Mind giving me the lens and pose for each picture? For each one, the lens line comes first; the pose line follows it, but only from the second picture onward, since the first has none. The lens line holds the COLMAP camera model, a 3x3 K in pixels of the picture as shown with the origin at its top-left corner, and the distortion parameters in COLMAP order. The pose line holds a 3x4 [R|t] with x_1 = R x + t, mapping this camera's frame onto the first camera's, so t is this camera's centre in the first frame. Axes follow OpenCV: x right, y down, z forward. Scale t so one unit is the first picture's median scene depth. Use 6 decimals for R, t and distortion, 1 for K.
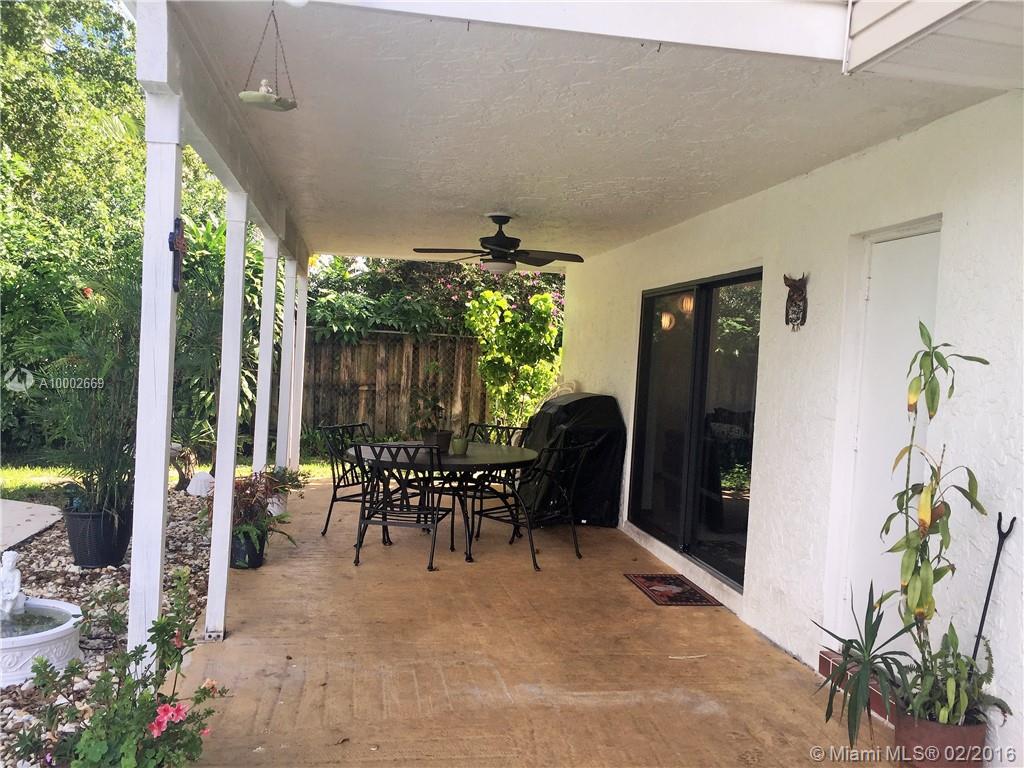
lens RADIAL K [[898.4, 0, 512.3], [0, 898.4, 387.4], [0, 0, 1]] dist [0.057802, -0.091125]
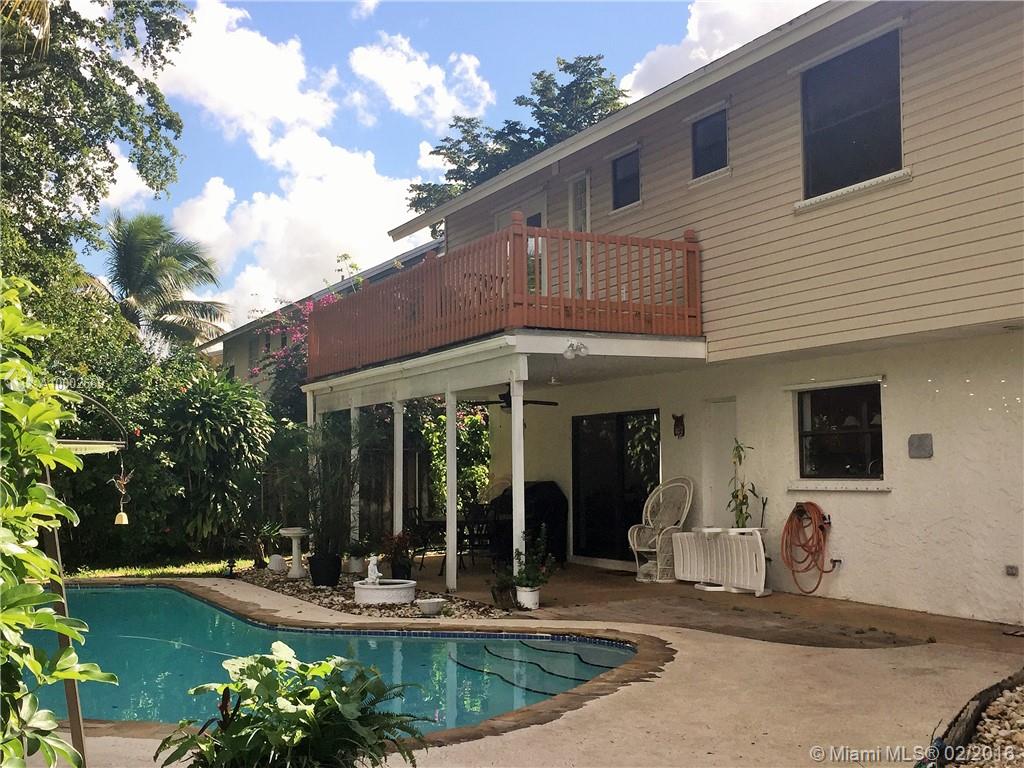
lens RADIAL K [[1197.4, 0, 511.8], [0, 1197.4, 383.2], [0, 0, 1]] dist [0.010245, 0.000000]
pose [[0.963796, -0.041499, 0.263393, -1.302151], [0.068055, 0.993383, -0.092512, 0.070839], [-0.257811, 0.107088, 0.960243, -2.653950]]
